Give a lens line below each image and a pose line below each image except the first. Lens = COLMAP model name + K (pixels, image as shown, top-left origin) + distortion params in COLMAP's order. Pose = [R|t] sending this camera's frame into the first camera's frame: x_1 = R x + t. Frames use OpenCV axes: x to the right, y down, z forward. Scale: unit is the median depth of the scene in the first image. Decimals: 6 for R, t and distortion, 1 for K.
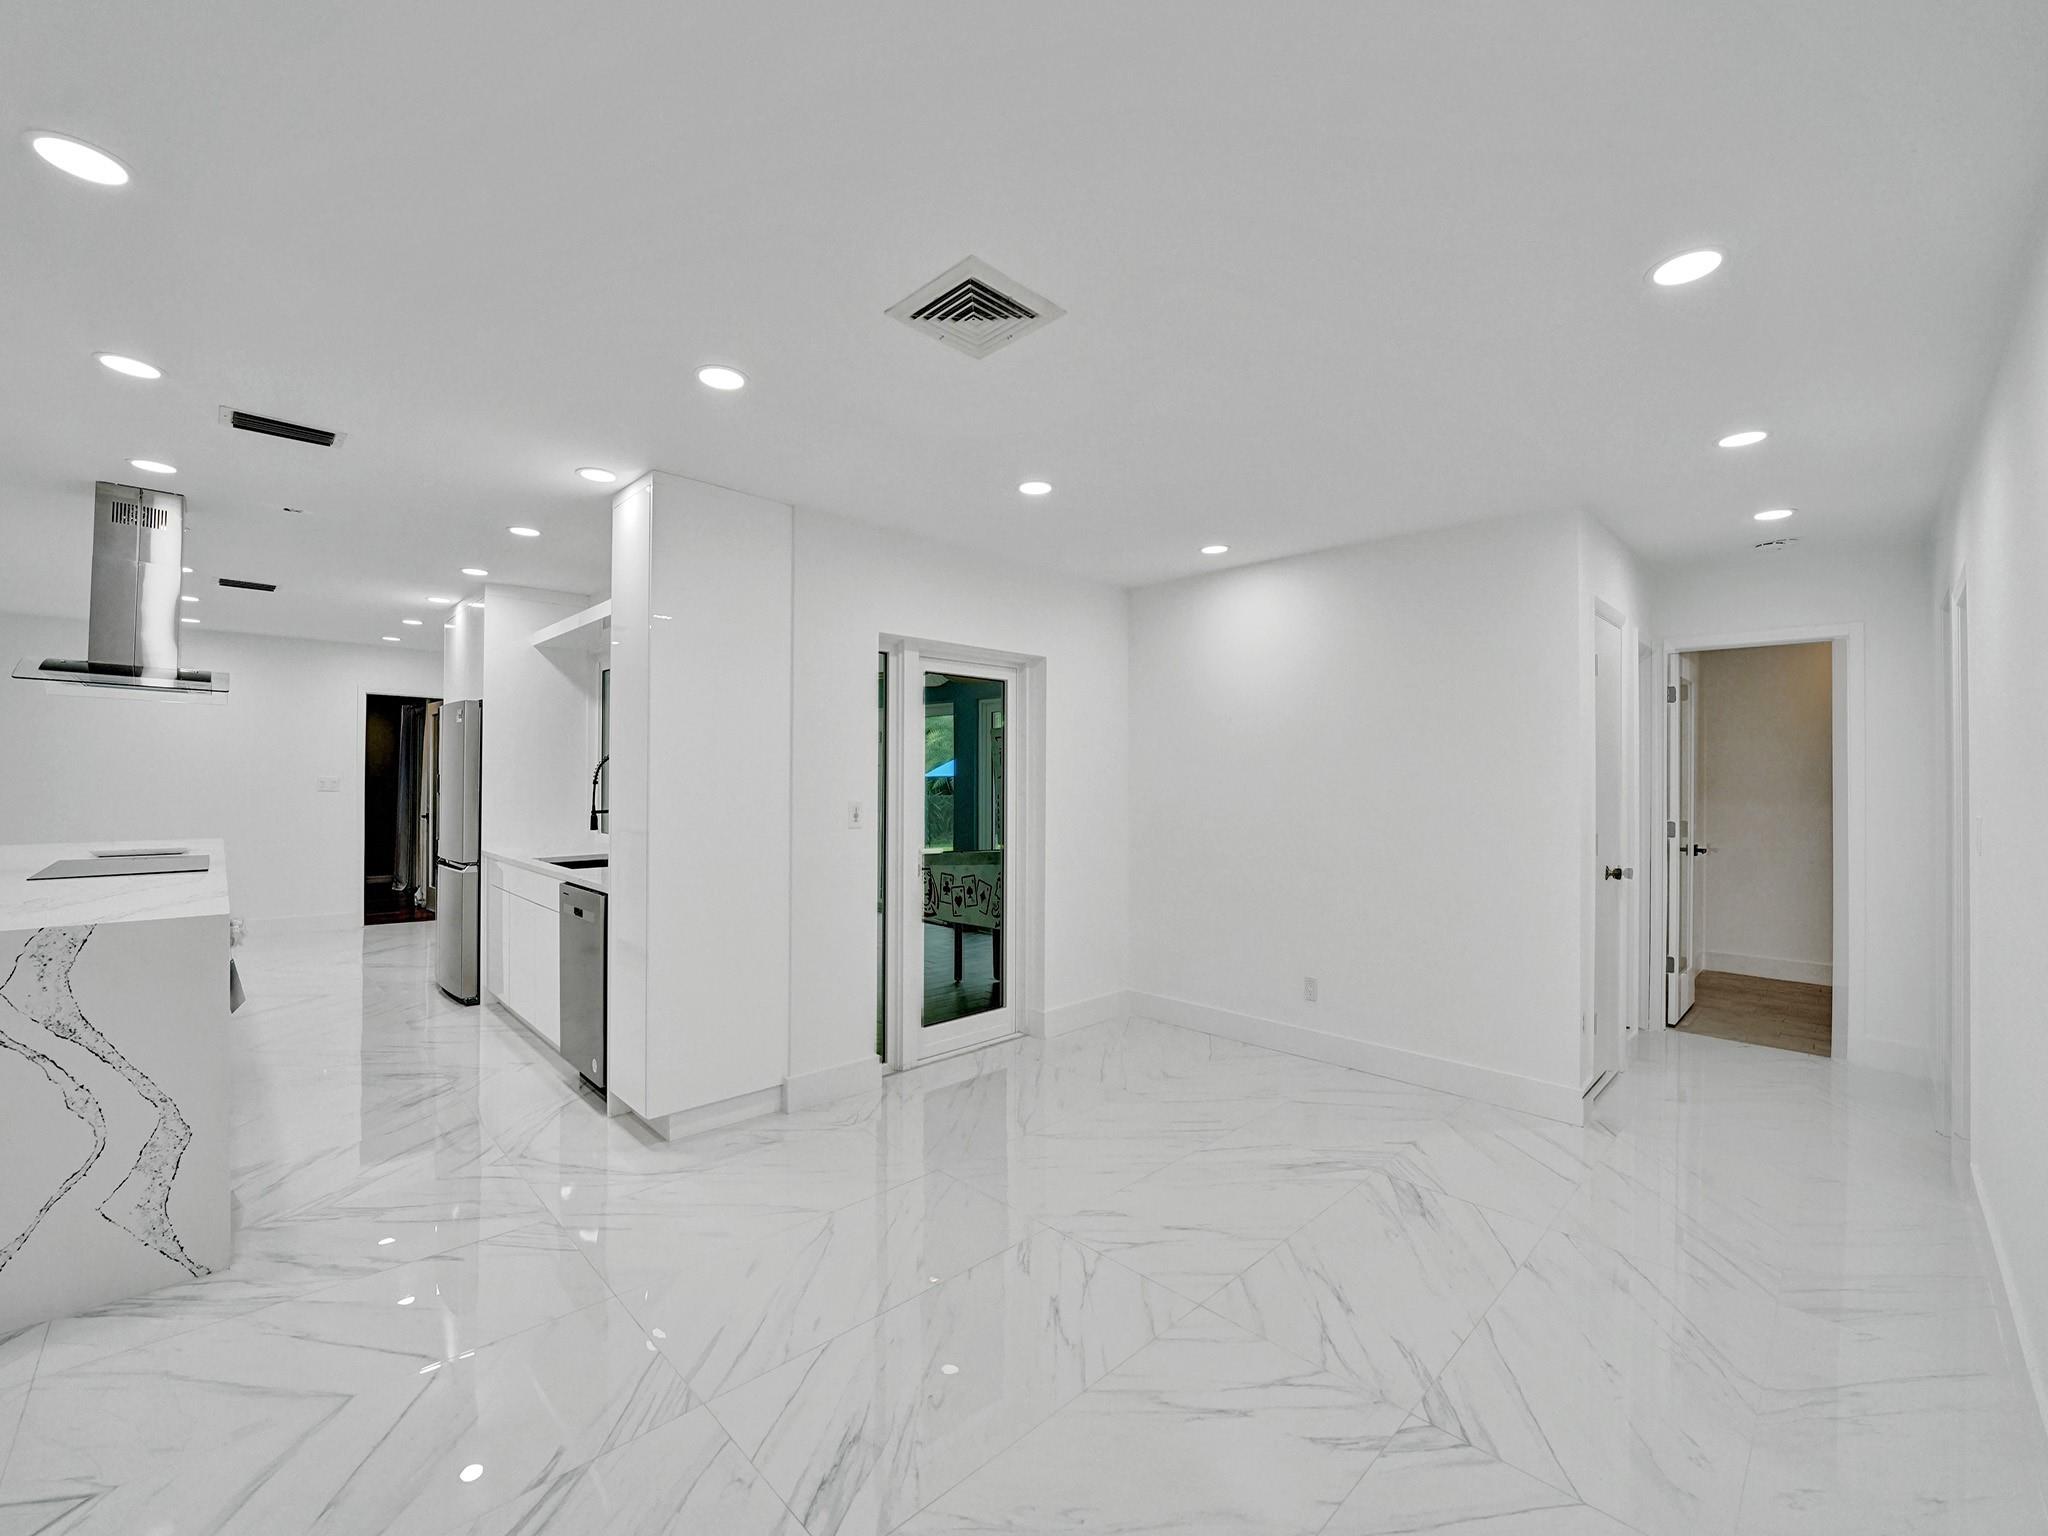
lens RADIAL K [[841.7, 0, 1010.5], [0, 841.7, 772.4], [0, 0, 1]] dist [-0.027739, 0.003387]
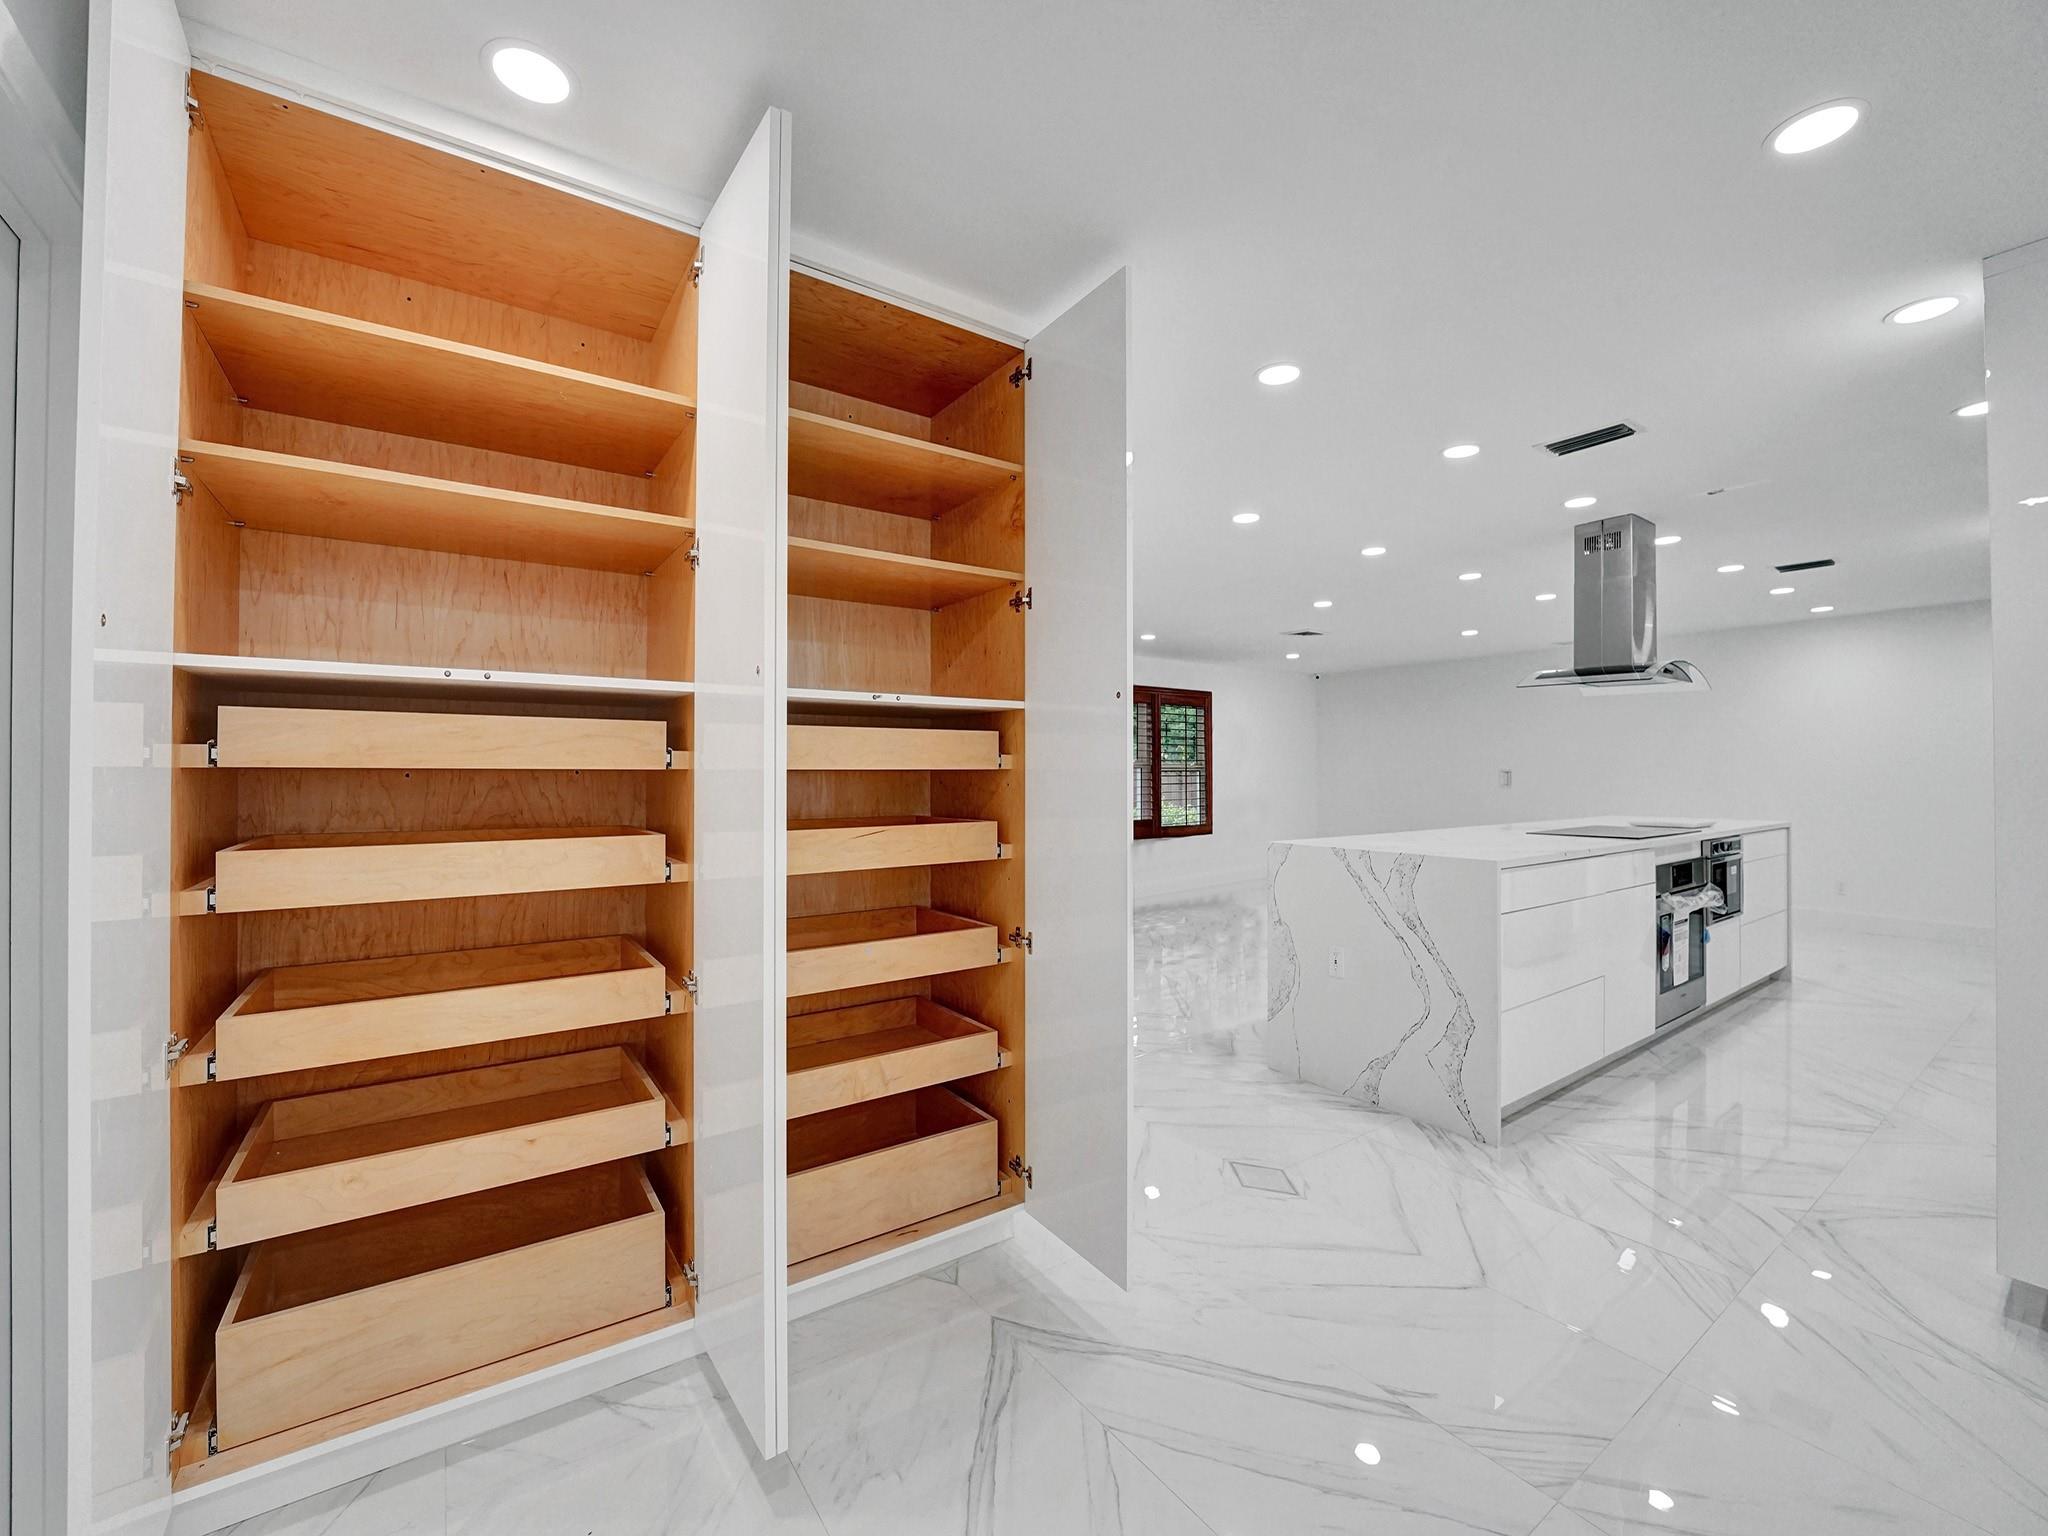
lens RADIAL K [[841.7, 0, 1024.9], [0, 841.7, 769.6], [0, 0, 1]] dist [-0.027739, 0.003387]
pose [[-0.152436, -0.010259, -0.988260, 0.287285], [0.008320, 0.999897, -0.011663, 0.031569], [0.988278, -0.010000, -0.152335, 0.351105]]
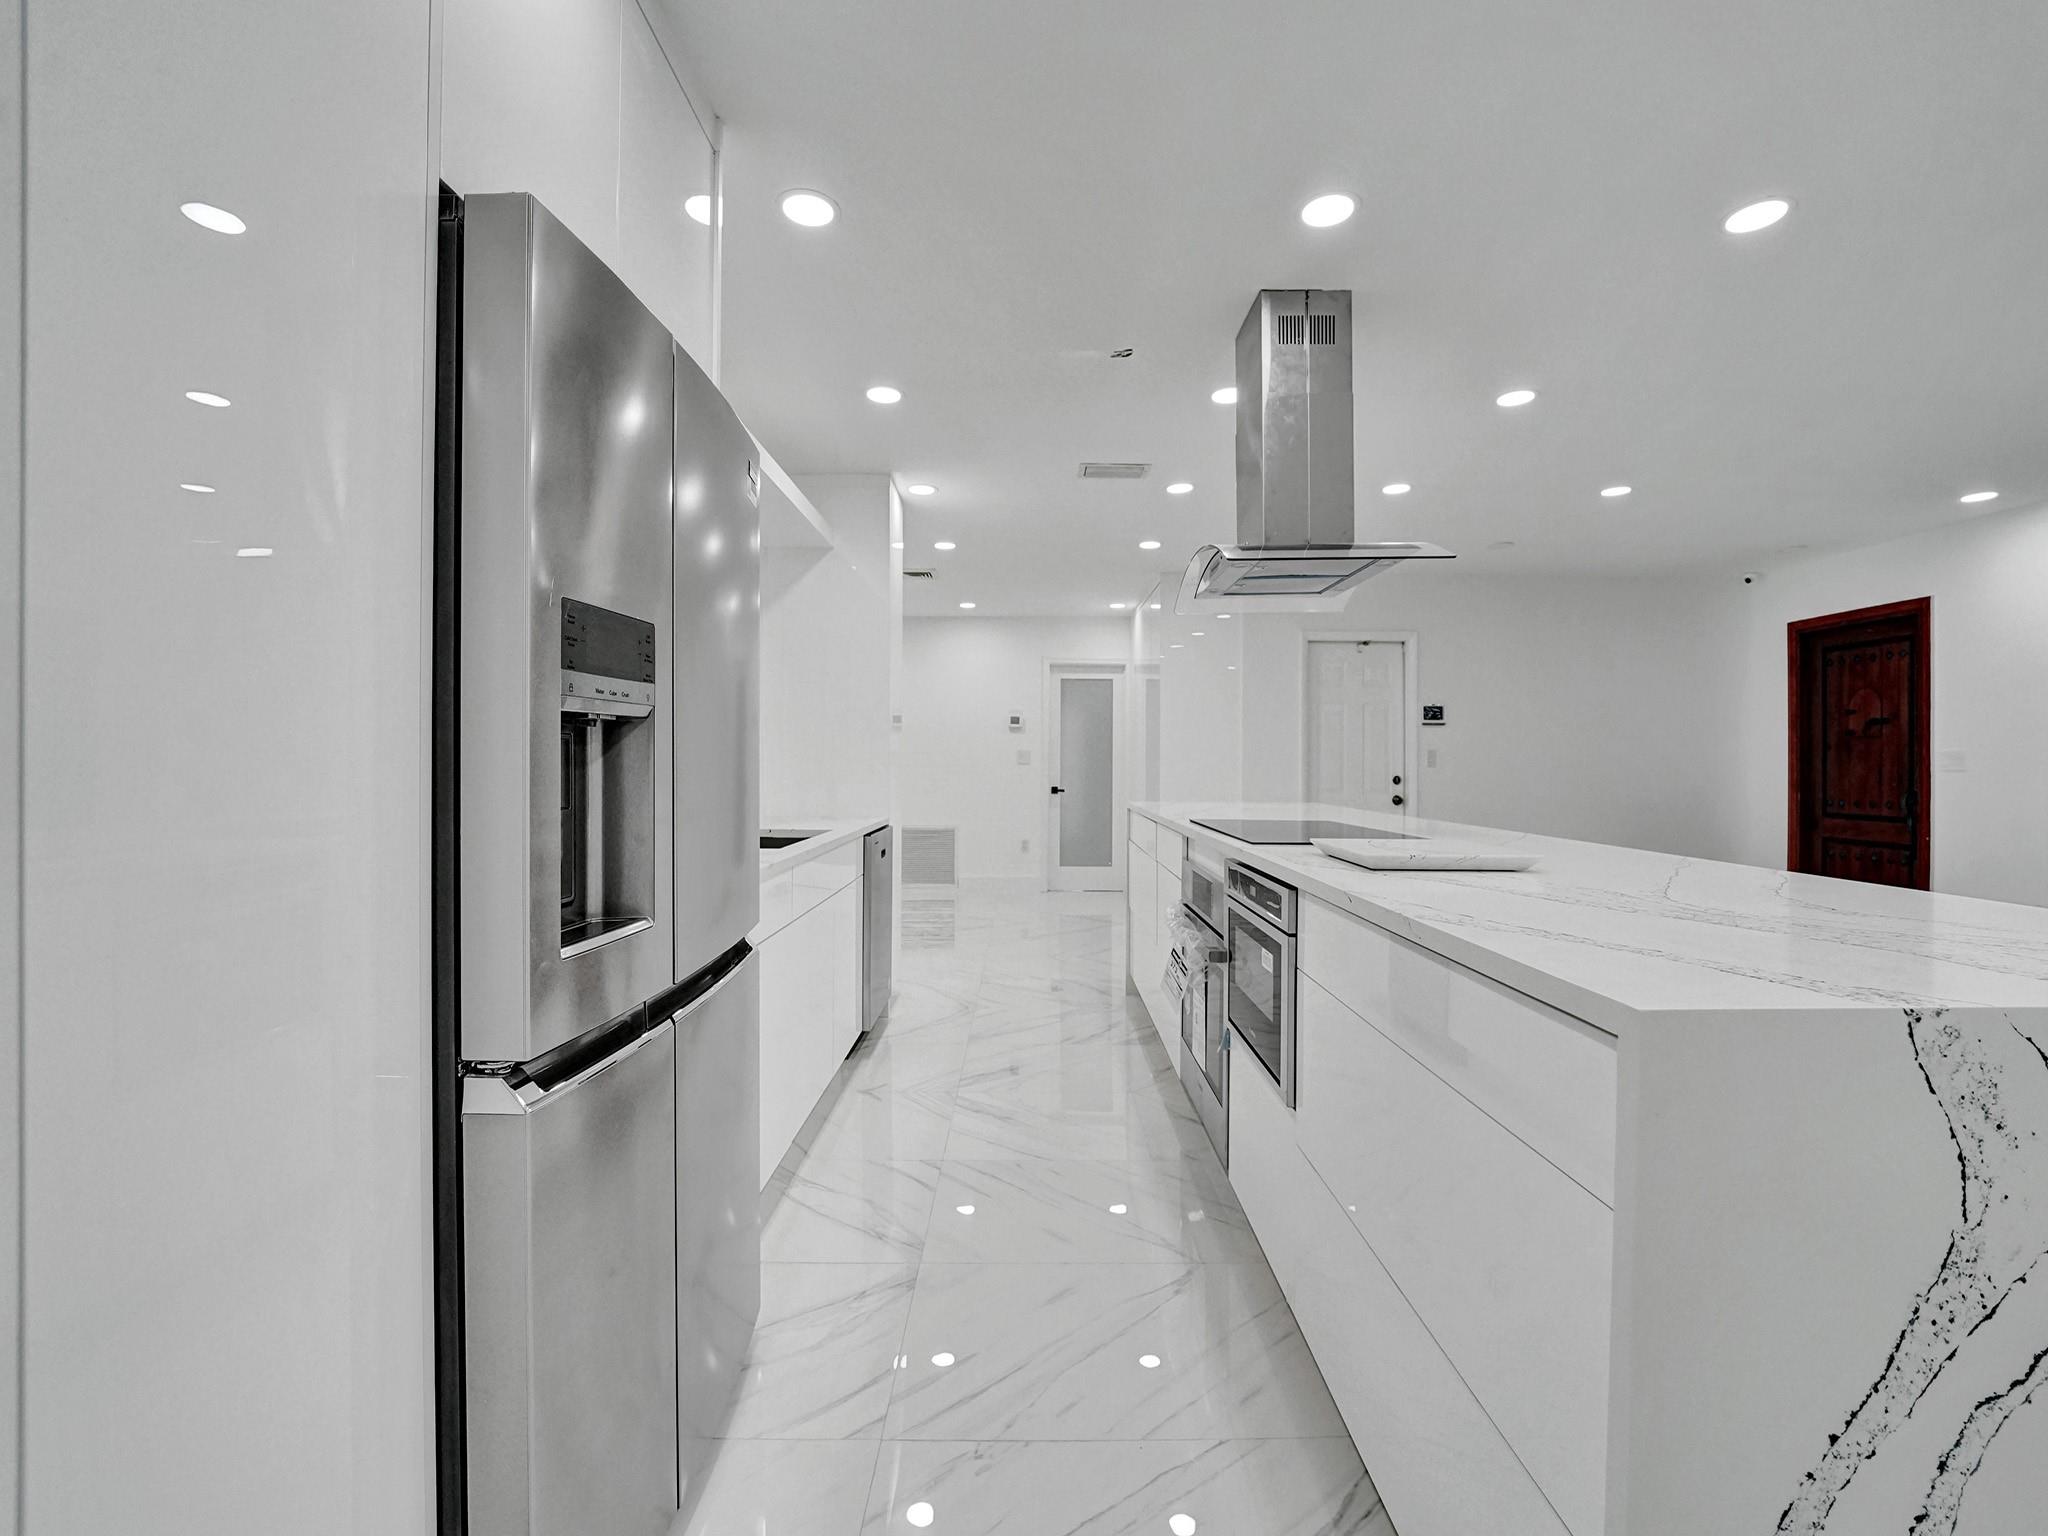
lens RADIAL K [[841.7, 0, 1031.6], [0, 841.7, 767.3], [0, 0, 1]] dist [-0.027739, 0.003387]
pose [[-0.723620, -0.012608, 0.690083, -1.519127], [-0.014422, 0.999891, 0.003145, 0.064018], [-0.690047, -0.007676, -0.723723, 1.820126]]
